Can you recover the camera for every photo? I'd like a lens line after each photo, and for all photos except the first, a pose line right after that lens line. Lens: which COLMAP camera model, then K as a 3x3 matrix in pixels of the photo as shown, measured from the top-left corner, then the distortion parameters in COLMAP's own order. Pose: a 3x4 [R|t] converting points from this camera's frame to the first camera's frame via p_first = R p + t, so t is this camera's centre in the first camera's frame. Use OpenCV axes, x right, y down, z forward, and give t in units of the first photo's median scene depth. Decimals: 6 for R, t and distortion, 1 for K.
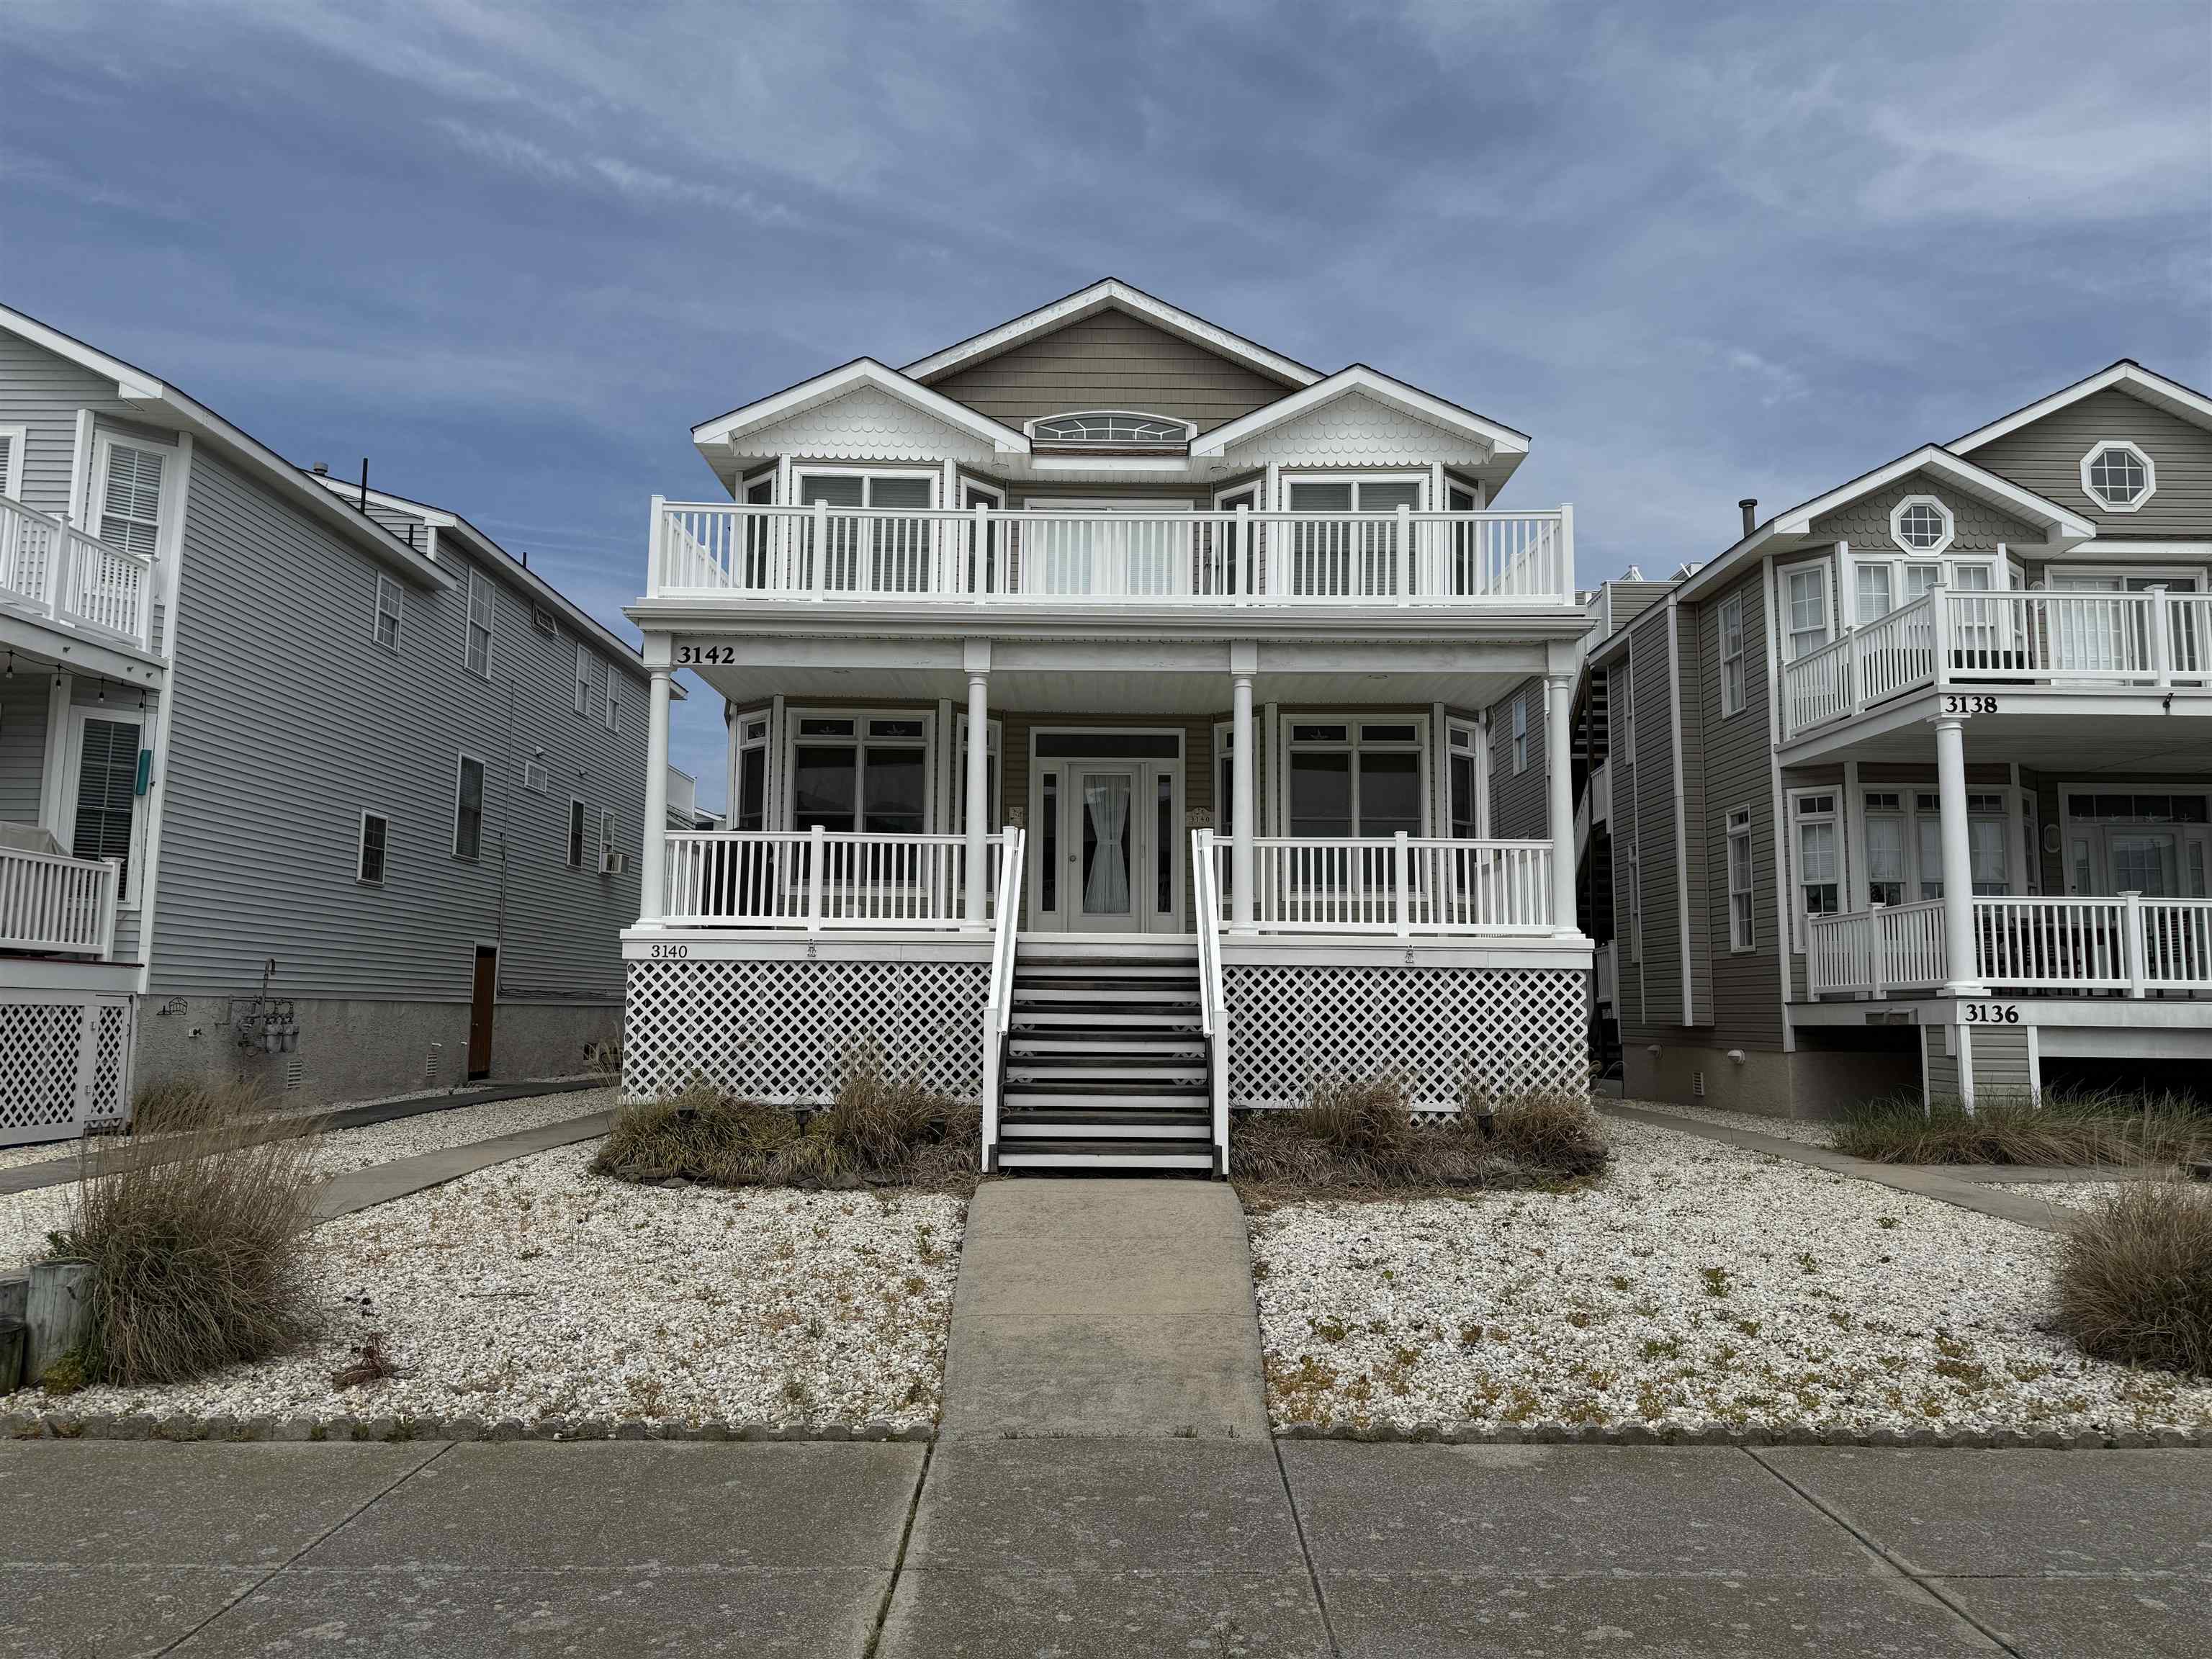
lens RADIAL K [[1530.5, 0, 1115.8], [0, 1530.5, 845.9], [0, 0, 1]] dist [0.114678, -0.153335]
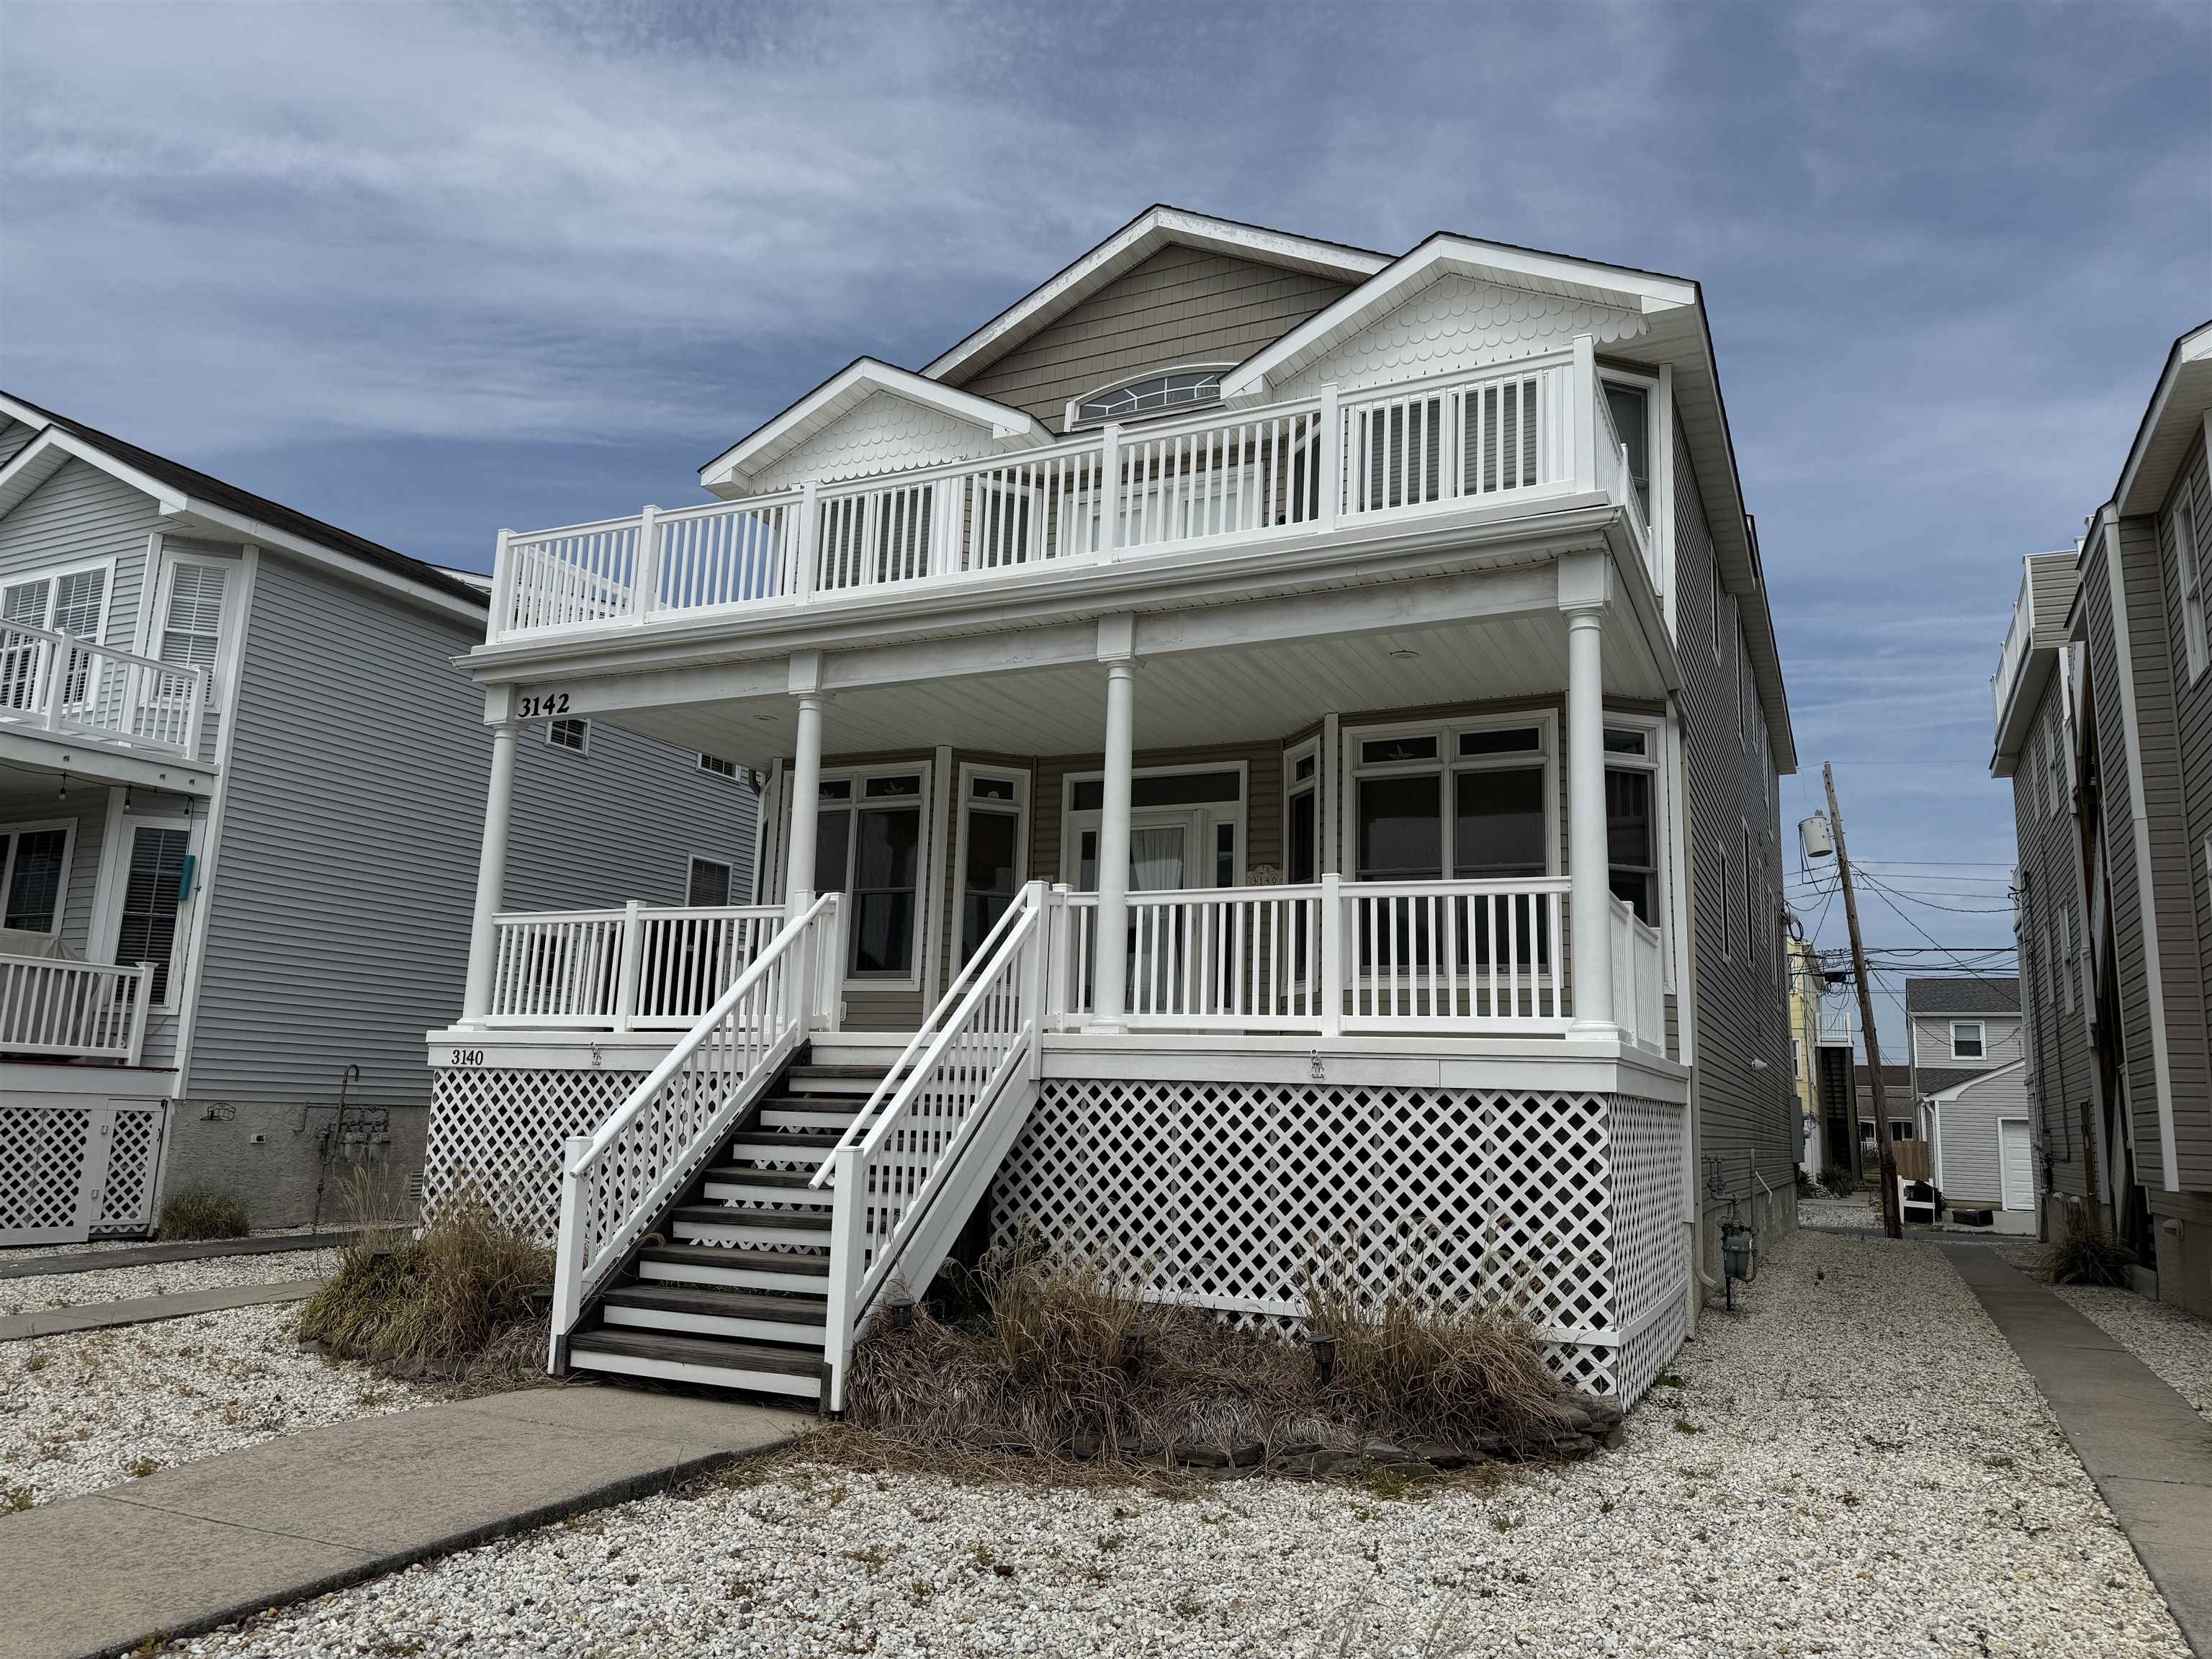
lens RADIAL K [[1530.5, 0, 1115.8], [0, 1530.5, 845.9], [0, 0, 1]] dist [0.114678, -0.153335]
pose [[0.900633, -0.054943, -0.431094, 0.355755], [0.022989, 0.996610, -0.078990, 0.026084], [0.433973, 0.061231, 0.898843, 0.350397]]
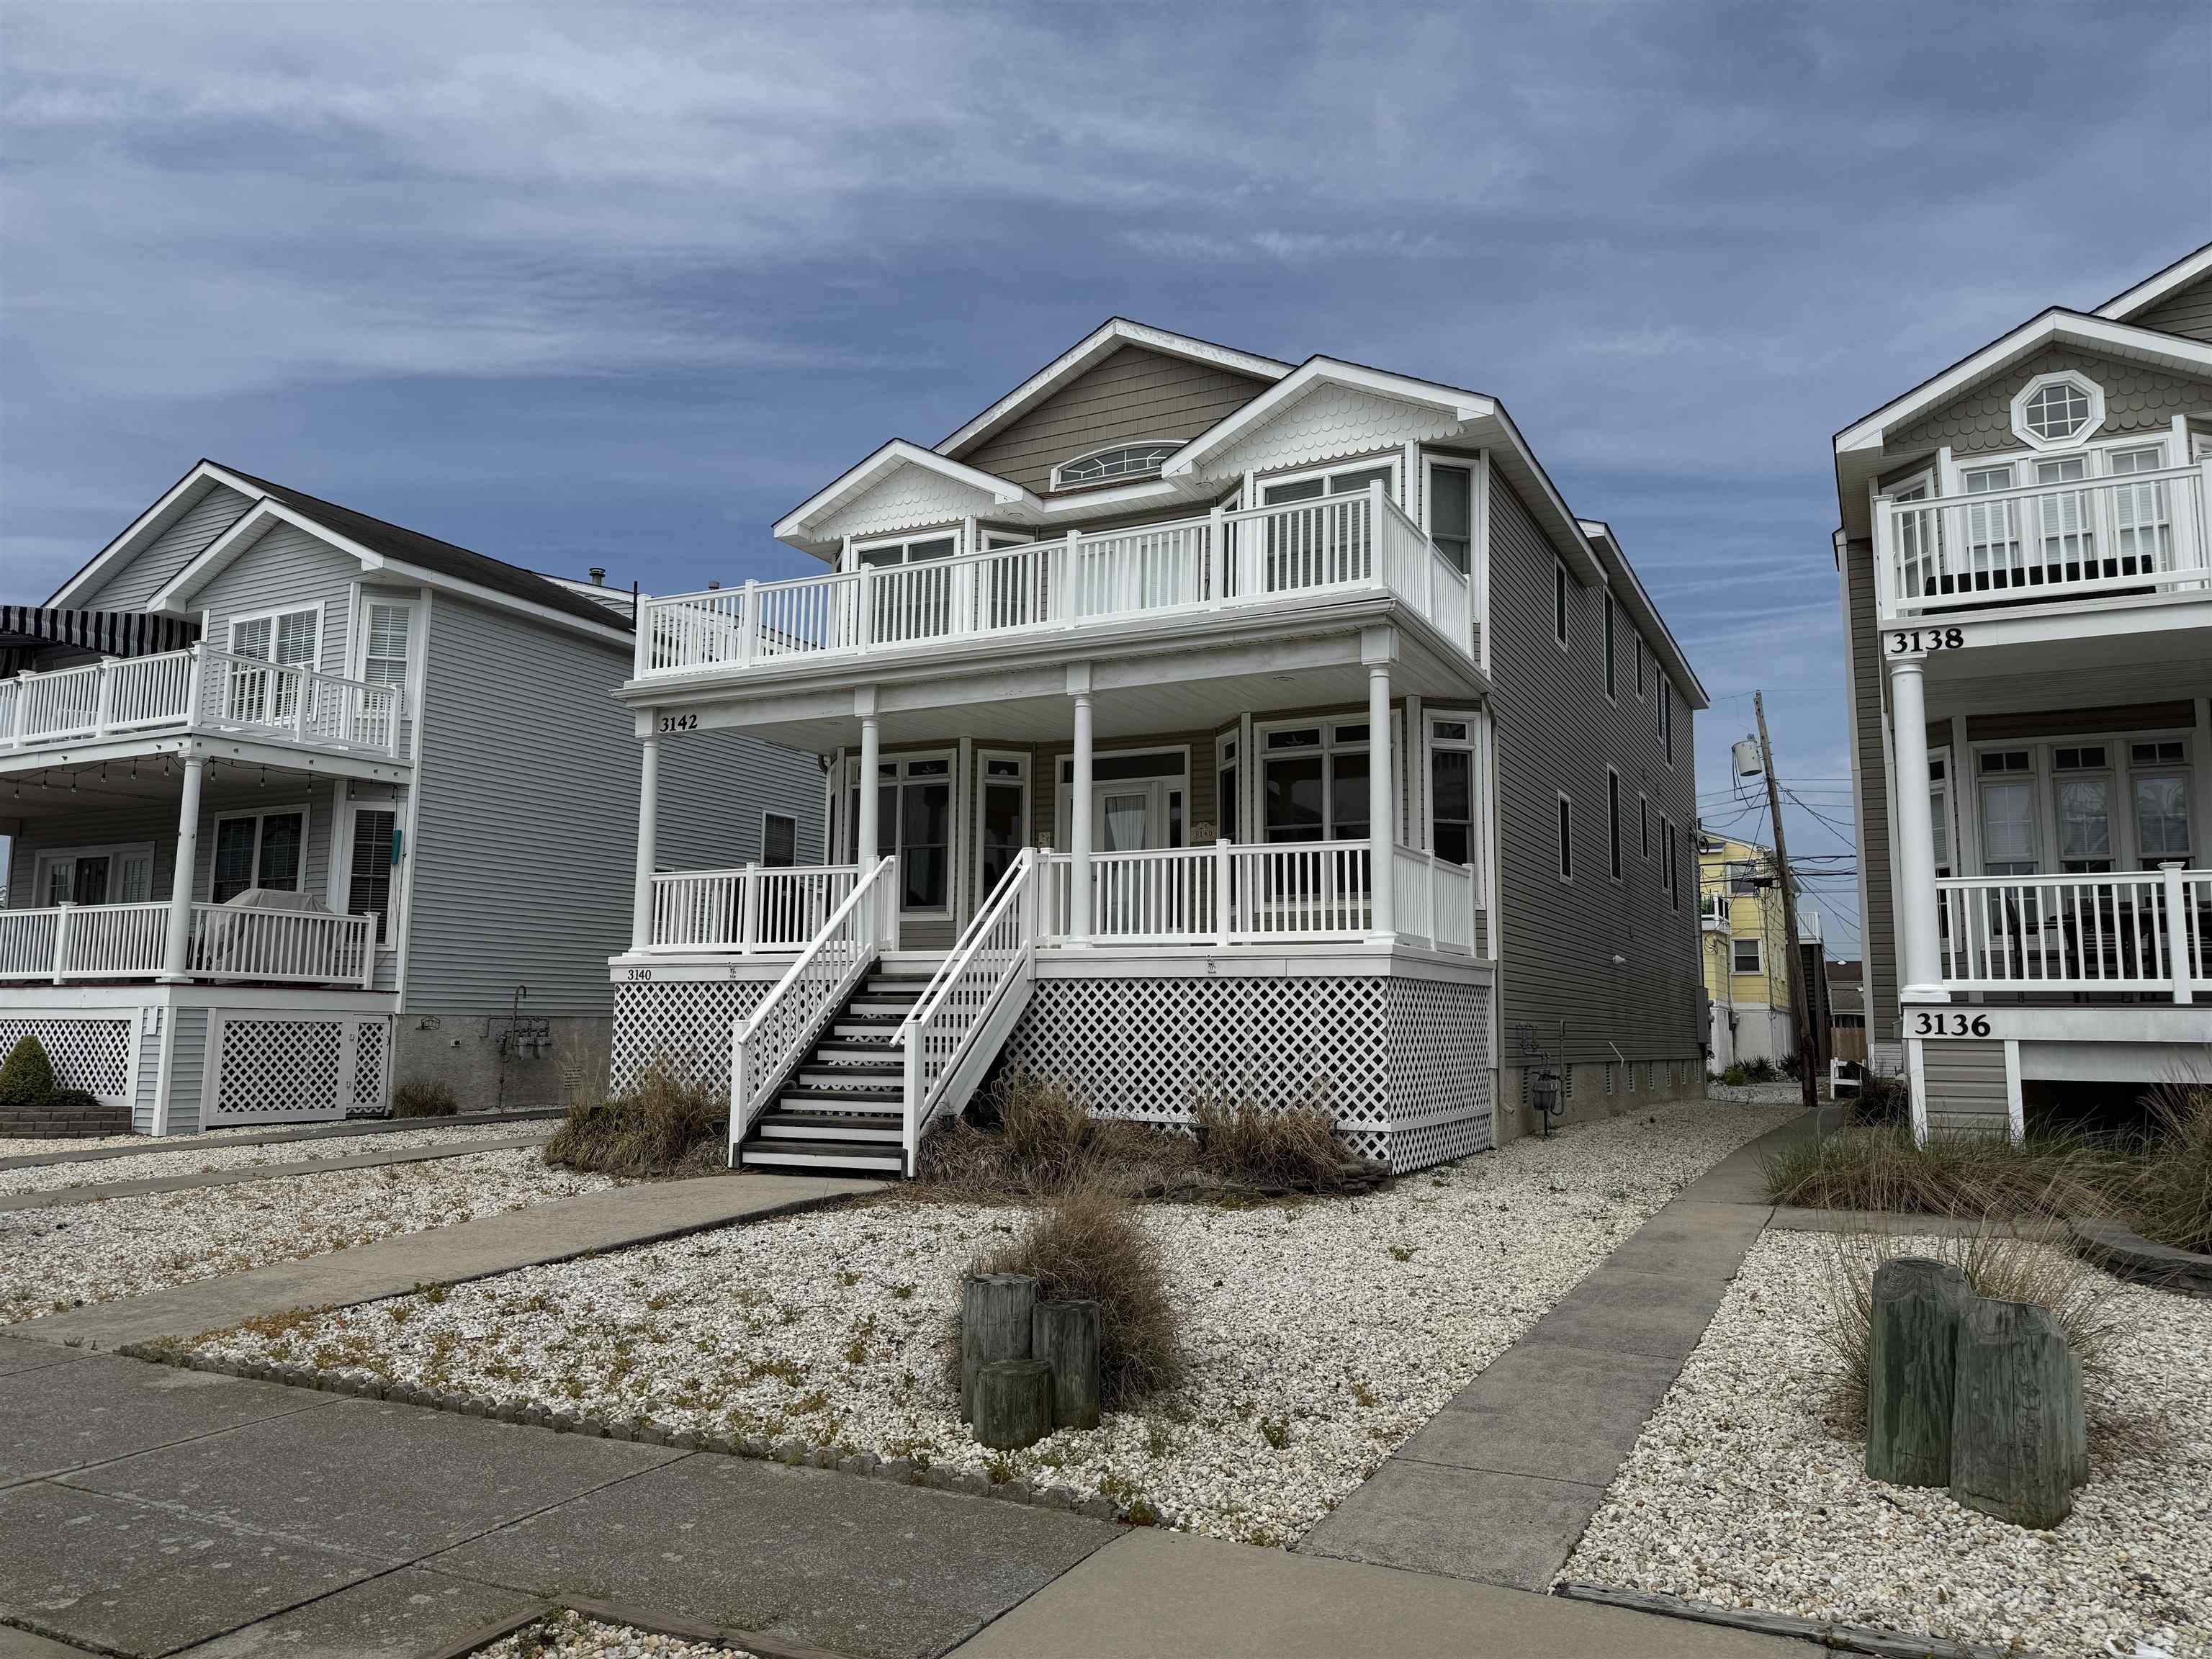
lens RADIAL K [[1535.9, 0, 1113.9], [0, 1535.9, 838.3], [0, 0, 1]] dist [0.113001, -0.145351]
pose [[0.889523, -0.056748, -0.453352, 0.527283], [0.047985, 0.998372, -0.030819, 0.015955], [0.454364, 0.005660, 0.890798, 0.088862]]
